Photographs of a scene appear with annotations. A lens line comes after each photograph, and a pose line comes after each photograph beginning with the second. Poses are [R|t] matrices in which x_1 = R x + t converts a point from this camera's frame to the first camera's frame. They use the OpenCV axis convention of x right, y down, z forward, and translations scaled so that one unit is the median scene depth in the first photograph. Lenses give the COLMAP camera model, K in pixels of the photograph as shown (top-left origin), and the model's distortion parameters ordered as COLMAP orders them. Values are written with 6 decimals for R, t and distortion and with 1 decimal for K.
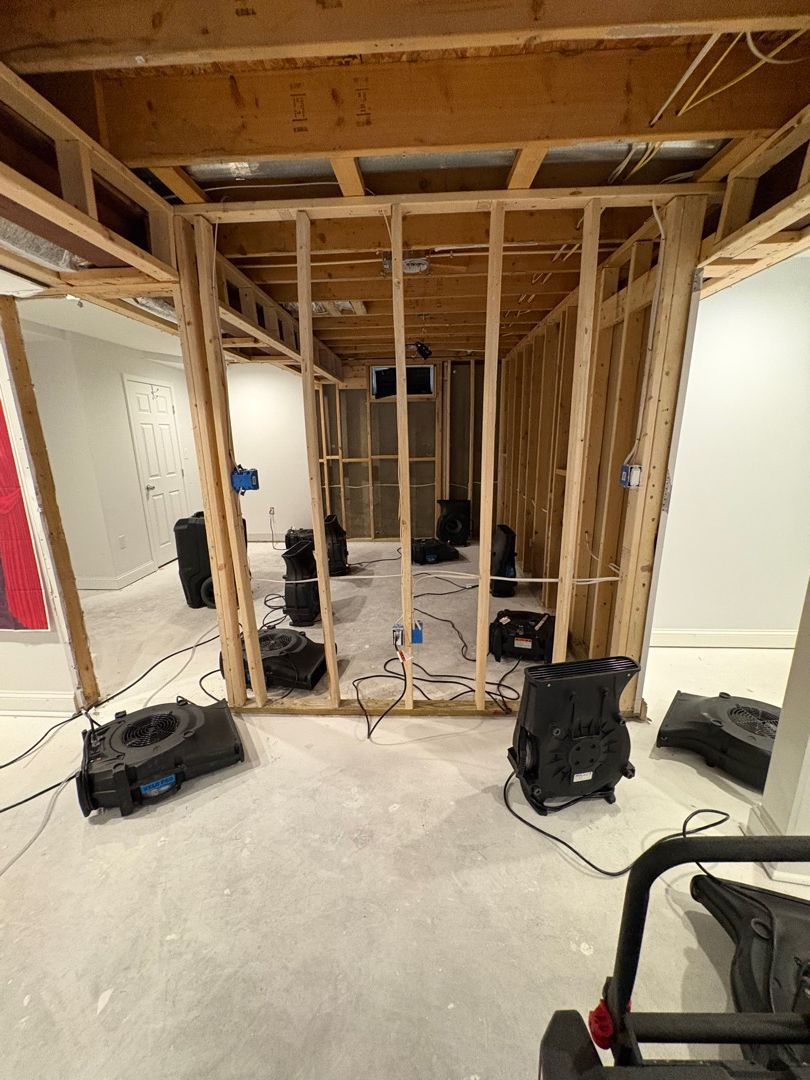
lens RADIAL K [[427.6, 0, 406.2], [0, 427.6, 540.3], [0, 0, 1]] dist [-0.000592, 0.000175]
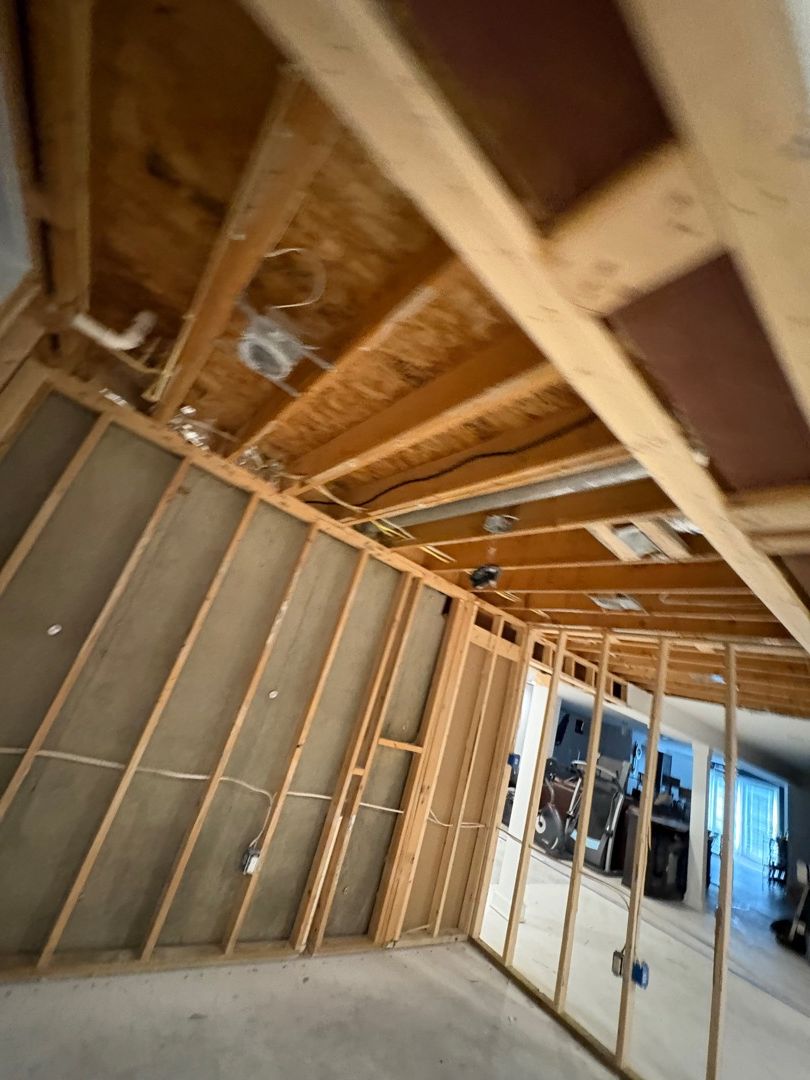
lens RADIAL K [[427.6, 0, 407.8], [0, 427.6, 536.6], [0, 0, 1]] dist [-0.000592, 0.000175]
pose [[-0.645304, 0.096392, 0.757820, -0.598241], [-0.090378, 0.975408, -0.201027, -0.621687], [-0.758561, -0.198214, -0.620723, 2.465470]]
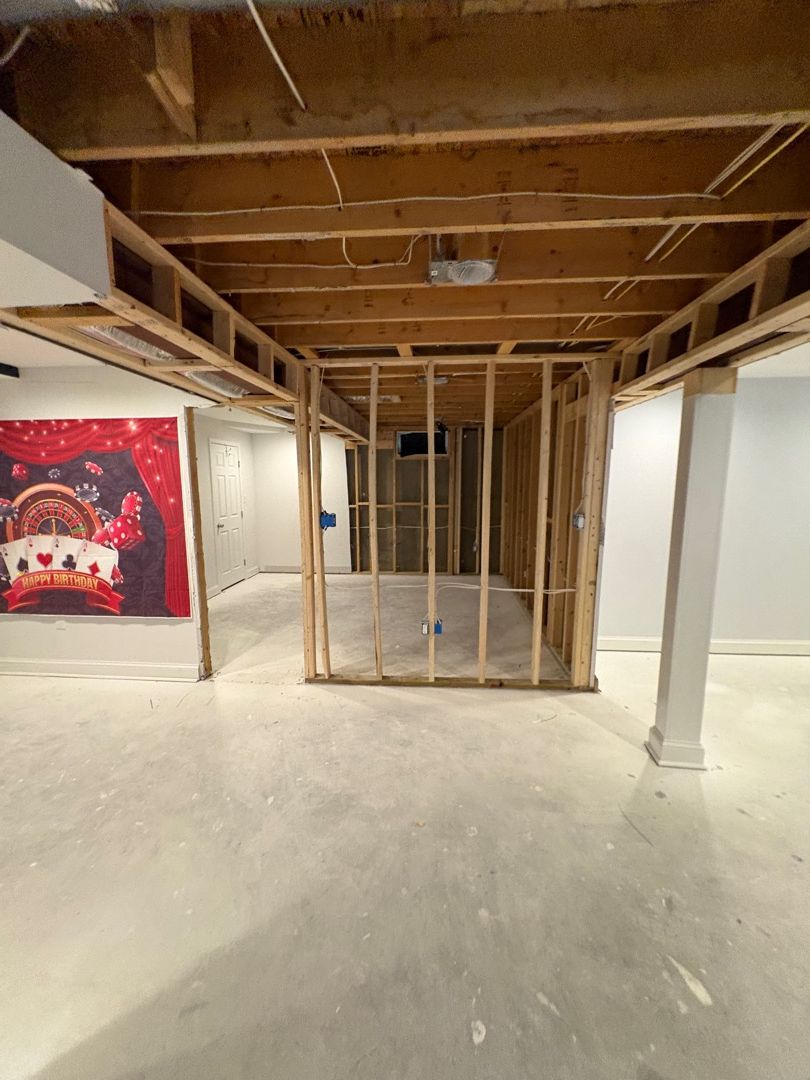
lens RADIAL K [[427.6, 0, 405.9], [0, 427.6, 540.3], [0, 0, 1]] dist [-0.000592, 0.000175]
pose [[0.999554, 0.017153, -0.024459, -0.056890], [-0.019566, 0.994583, -0.102090, 0.080731], [0.022576, 0.102523, 0.994474, -0.507338]]
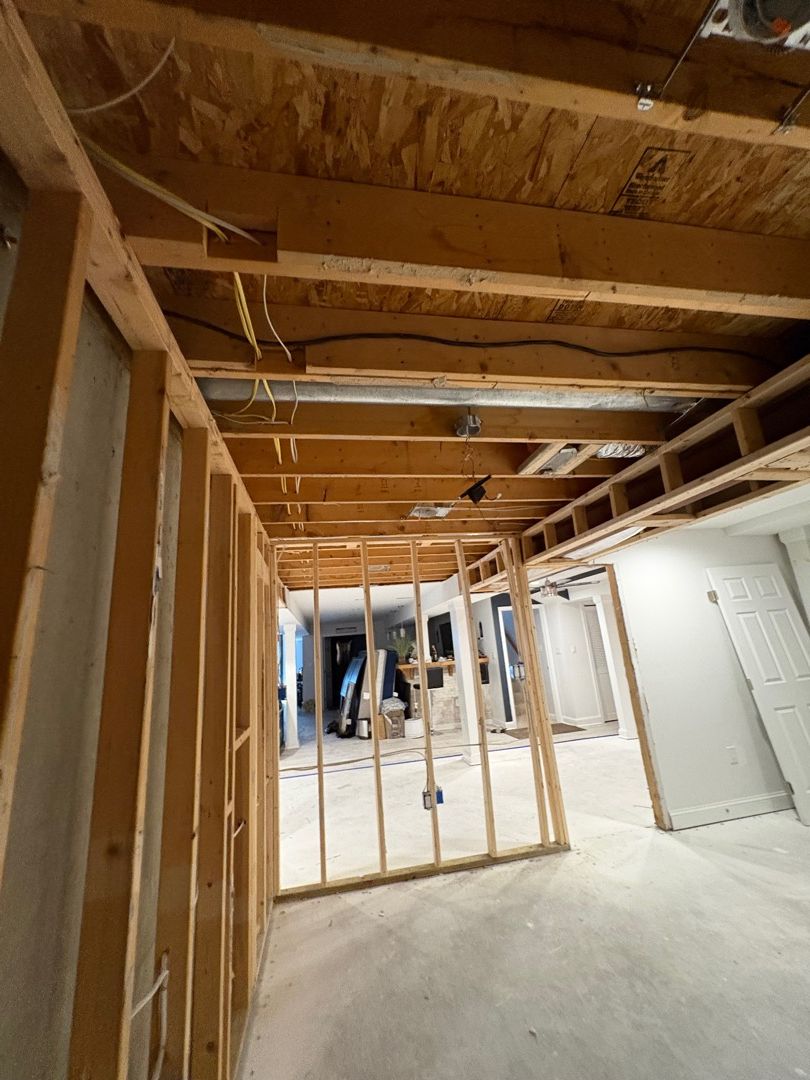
lens RADIAL K [[427.6, 0, 406.5], [0, 427.6, 538.9], [0, 0, 1]] dist [-0.000592, 0.000175]
pose [[-0.970821, 0.035423, -0.237175, 0.406804], [0.037791, 0.999271, -0.005443, -0.648083], [0.236809, -0.014248, -0.971452, 2.471194]]
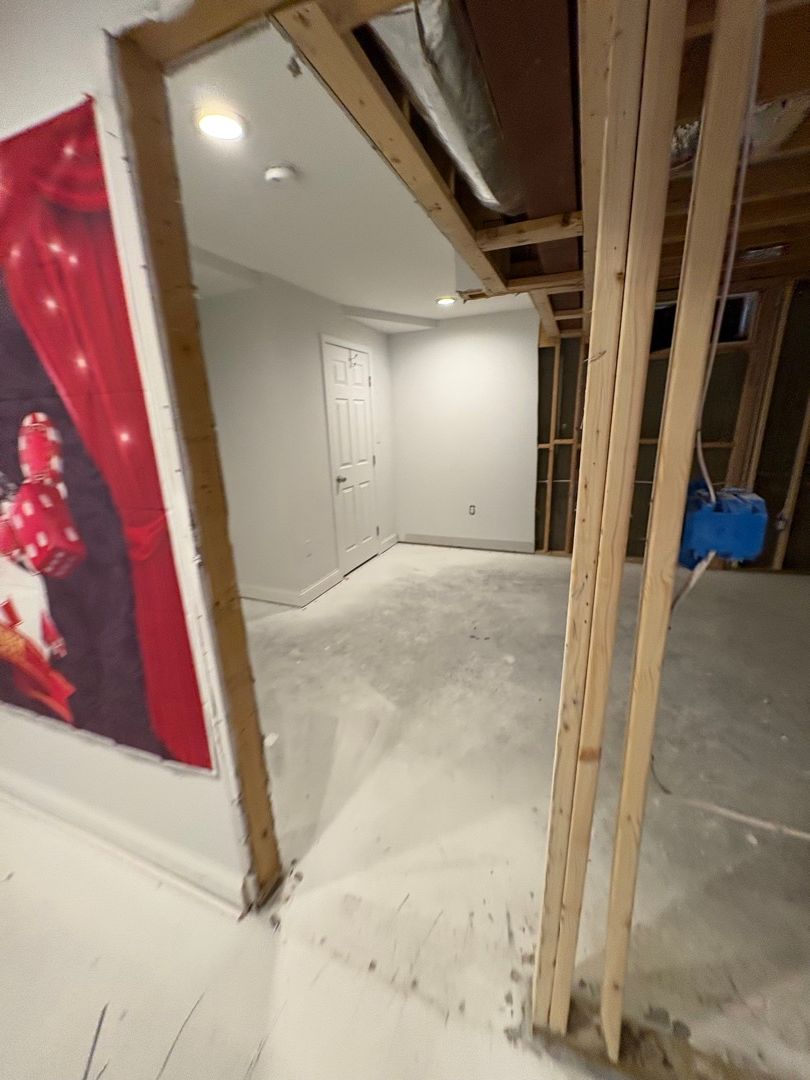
lens RADIAL K [[427.6, 0, 408.6], [0, 427.6, 538.7], [0, 0, 1]] dist [-0.000592, 0.000175]
pose [[0.944783, 0.076020, -0.318756, -0.480285], [-0.064118, 0.996803, 0.047683, -0.130209], [0.321362, -0.024612, 0.946637, 0.619420]]
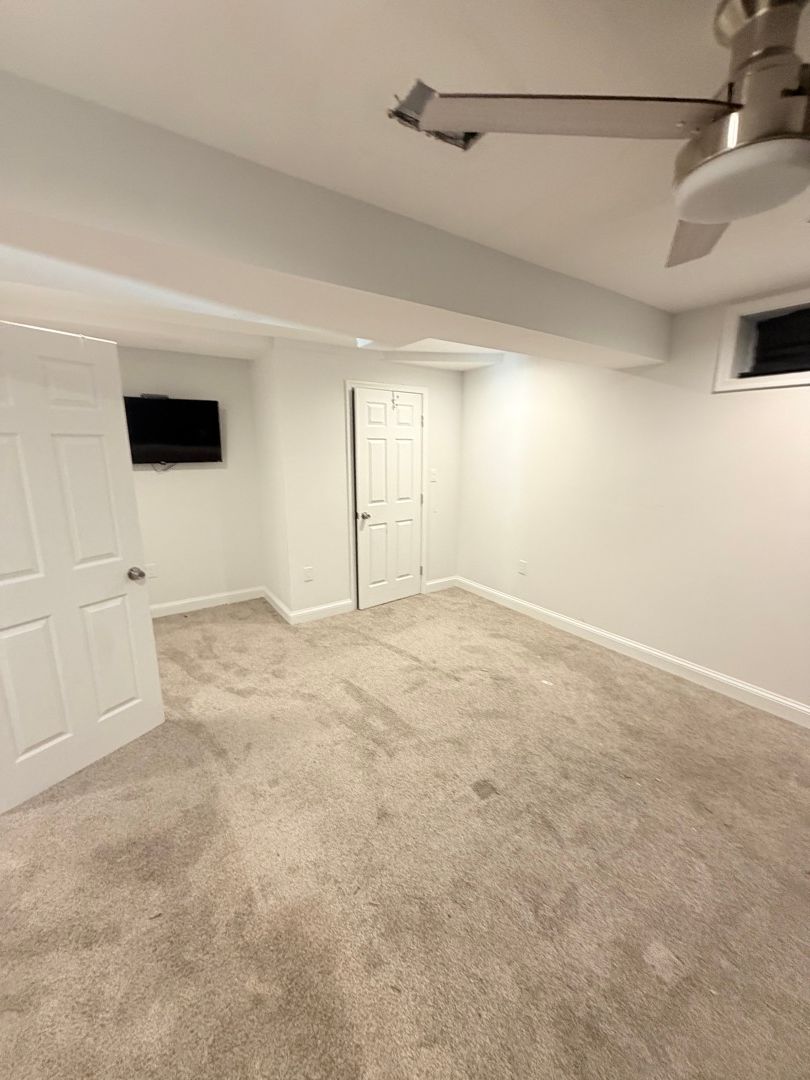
lens RADIAL K [[430.5, 0, 410.8], [0, 430.5, 542.9], [0, 0, 1]] dist [0.007842, 0.000300]
pose [[0.618907, 0.188106, -0.762608, 0.234038], [-0.194040, 0.977424, 0.083616, -0.358309], [0.761119, 0.096226, 0.641434, 1.205866]]
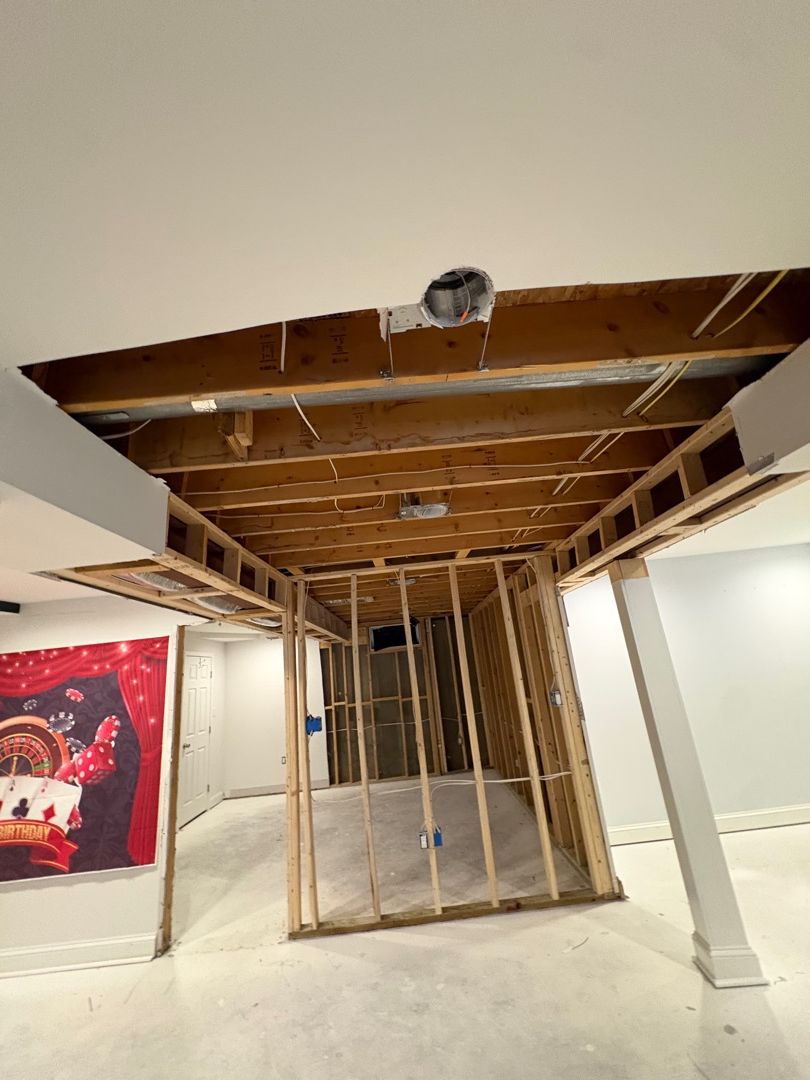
lens RADIAL K [[427.6, 0, 405.5], [0, 427.6, 540.5], [0, 0, 1]] dist [-0.000592, 0.000175]
pose [[0.995535, -0.069058, 0.064352, -0.101304], [0.092295, 0.855107, -0.510170, 0.104791], [-0.019796, 0.513832, 0.857663, -0.646753]]
